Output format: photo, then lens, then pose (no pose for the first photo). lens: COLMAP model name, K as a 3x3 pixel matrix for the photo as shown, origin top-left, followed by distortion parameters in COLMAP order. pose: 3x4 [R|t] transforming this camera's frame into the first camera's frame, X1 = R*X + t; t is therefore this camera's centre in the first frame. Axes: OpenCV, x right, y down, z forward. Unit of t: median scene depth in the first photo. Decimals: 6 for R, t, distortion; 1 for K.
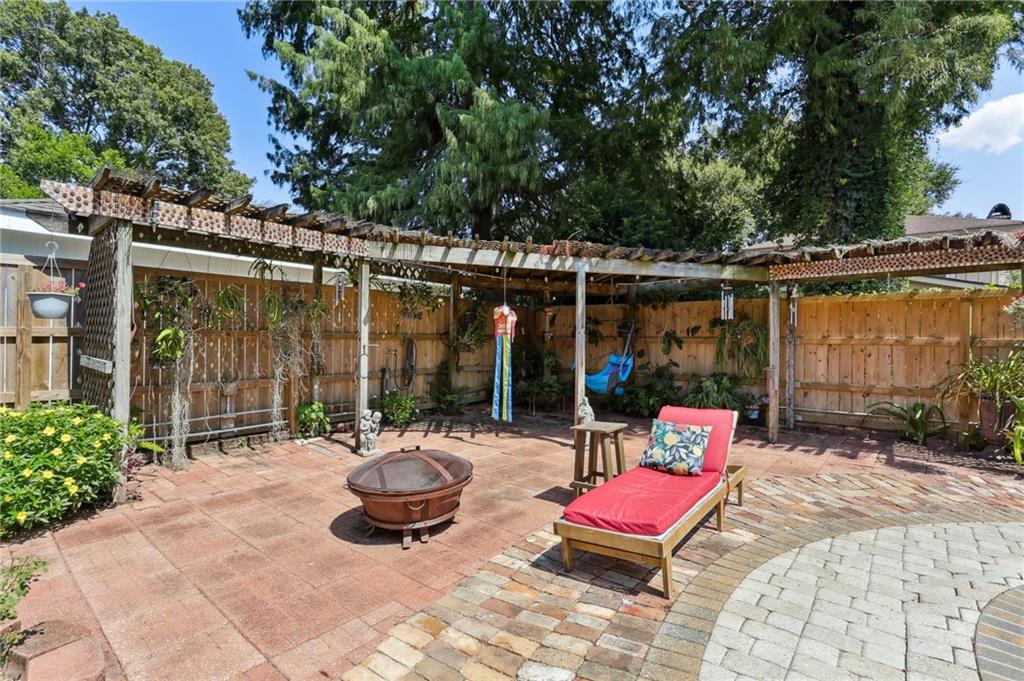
lens RADIAL K [[489.7, 0, 512.3], [0, 489.7, 340.7], [0, 0, 1]] dist [-0.002075, 0.000787]
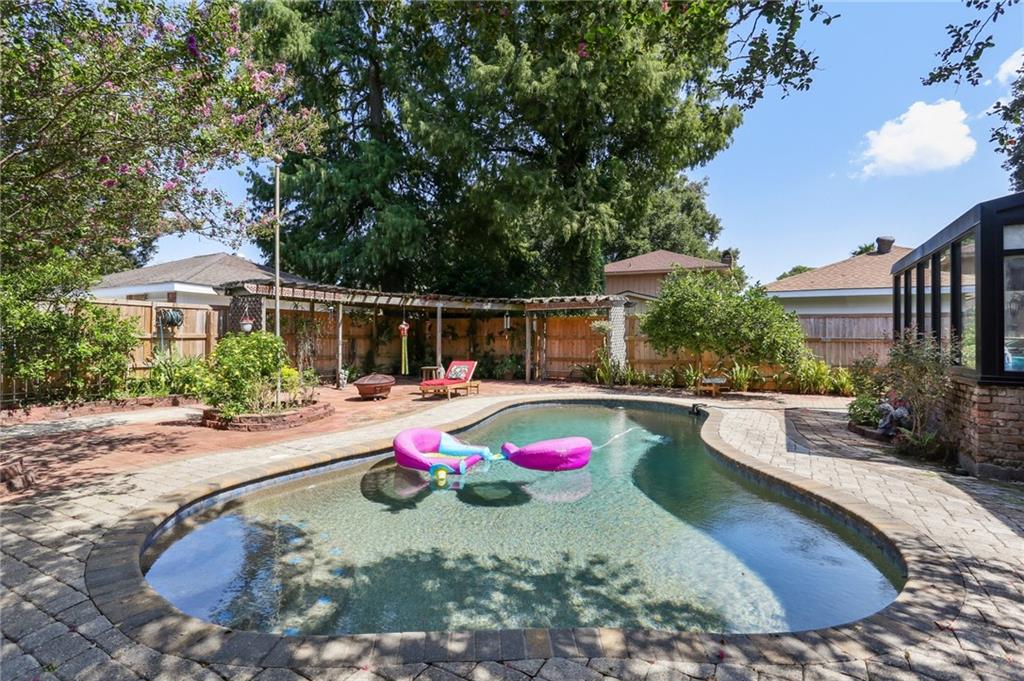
lens RADIAL K [[489.7, 0, 509.0], [0, 489.7, 350.3], [0, 0, 1]] dist [-0.002075, 0.000787]
pose [[0.977862, -0.012239, 0.208893, -0.013830], [0.009117, 0.999832, 0.015903, 0.022138], [-0.209052, -0.013646, 0.977809, -1.197379]]
